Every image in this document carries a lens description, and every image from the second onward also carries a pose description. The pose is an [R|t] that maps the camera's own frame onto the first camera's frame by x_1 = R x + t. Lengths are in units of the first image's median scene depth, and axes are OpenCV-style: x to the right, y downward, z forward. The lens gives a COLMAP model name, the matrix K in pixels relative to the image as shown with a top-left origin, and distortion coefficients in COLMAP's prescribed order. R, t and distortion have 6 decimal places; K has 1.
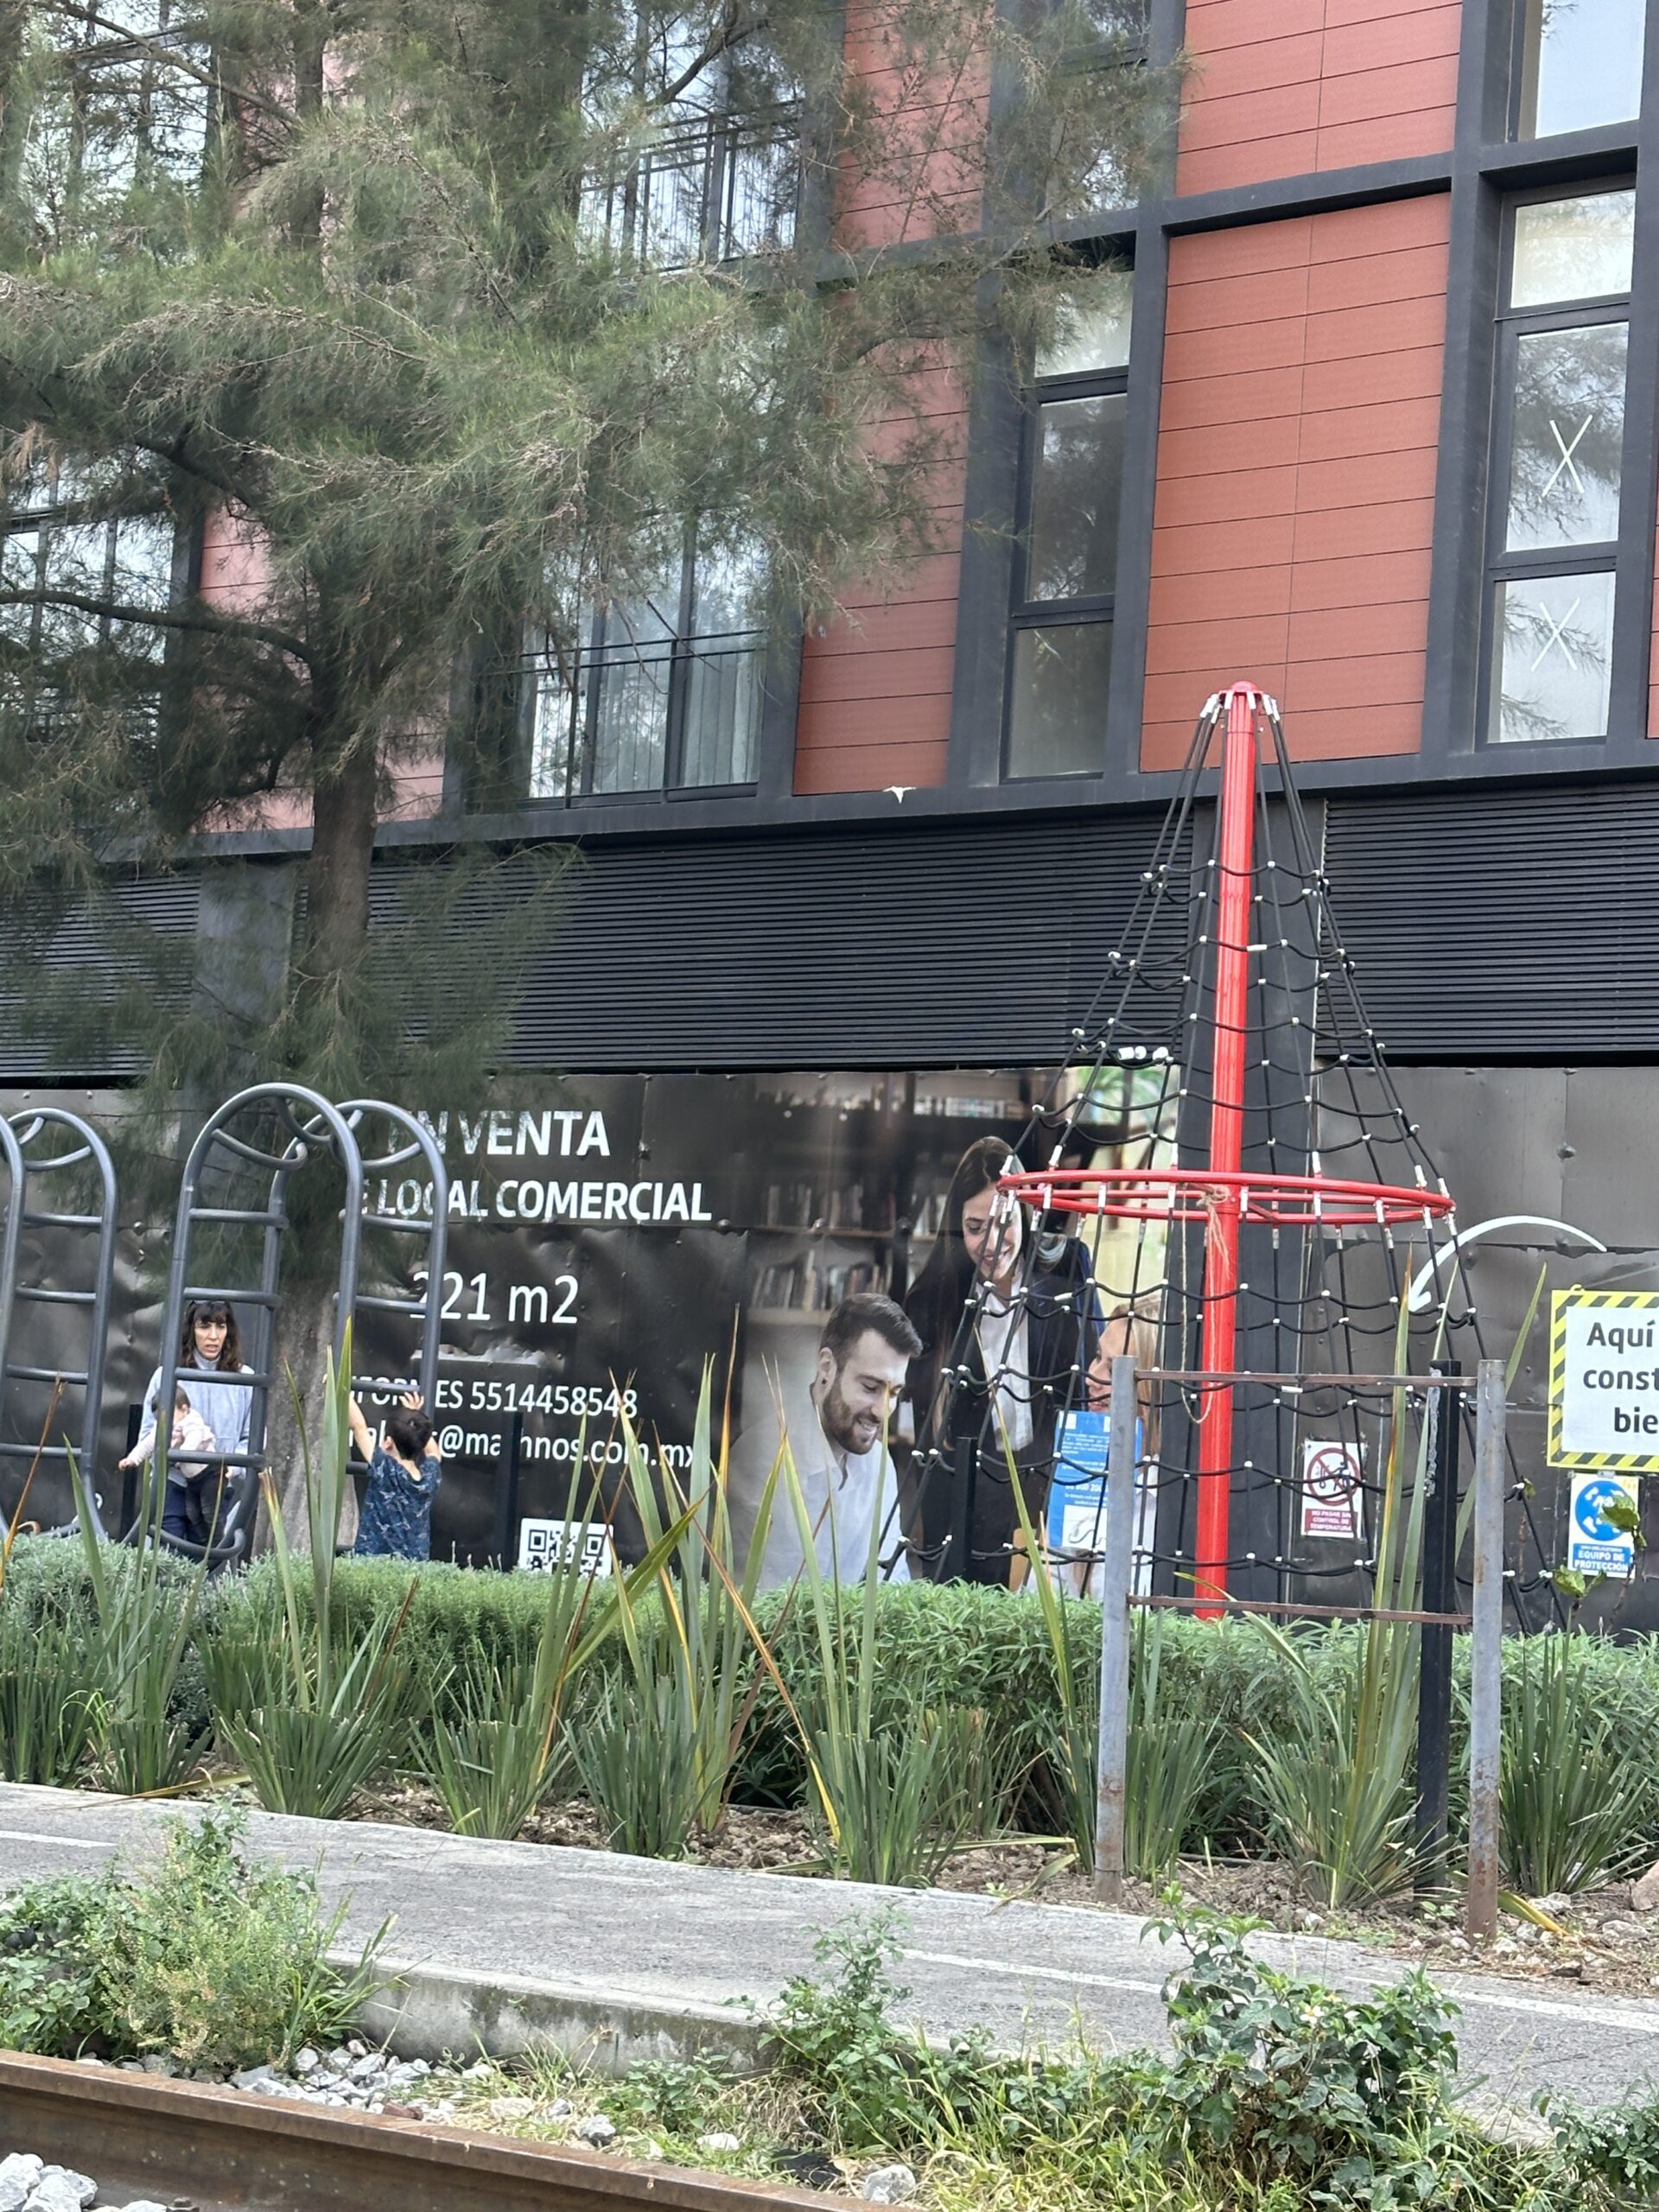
lens RADIAL K [[3875.0, 0, 830.1], [0, 3875.0, 1109.6], [0, 0, 1]] dist [0.045930, 0.000000]
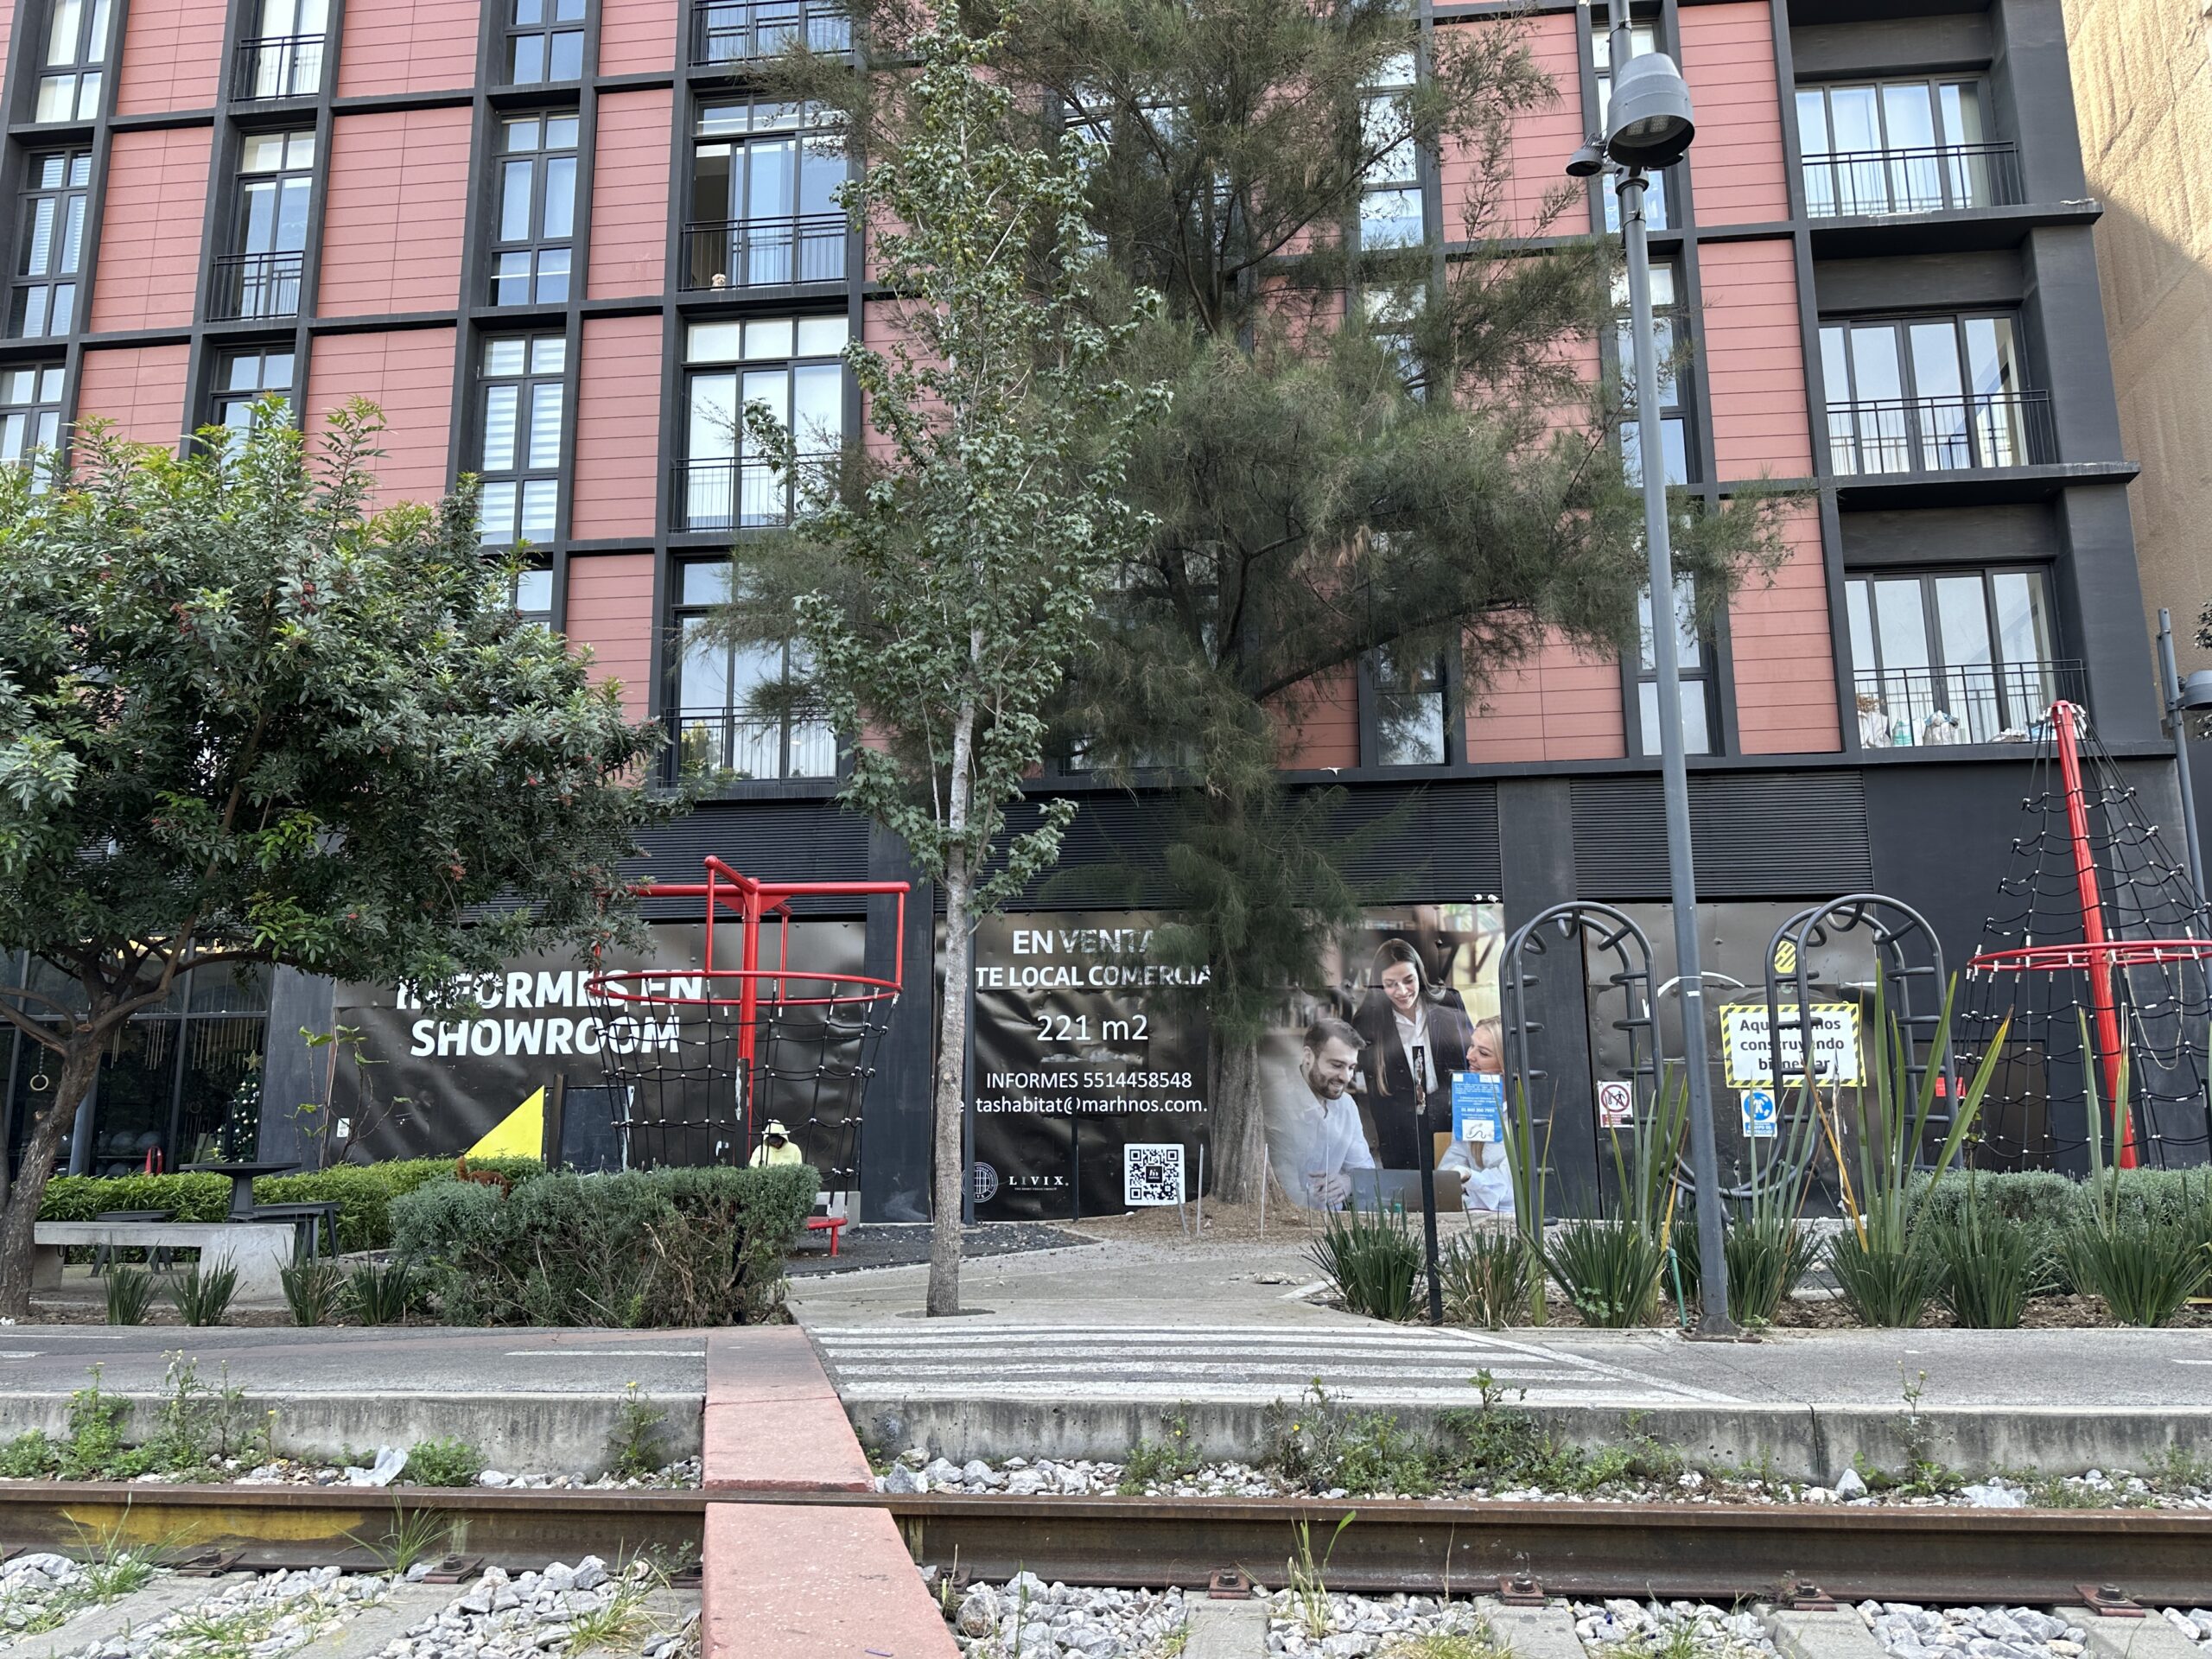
lens RADIAL K [[1563.0, 0, 1104.3], [0, 1563.0, 833.2], [0, 0, 1]] dist [0.045171, -0.039634]
pose [[0.880565, 0.019309, 0.473532, -0.483685], [0.012431, 0.997885, -0.063808, 0.001814], [-0.473763, 0.062074, 0.878462, 0.338805]]
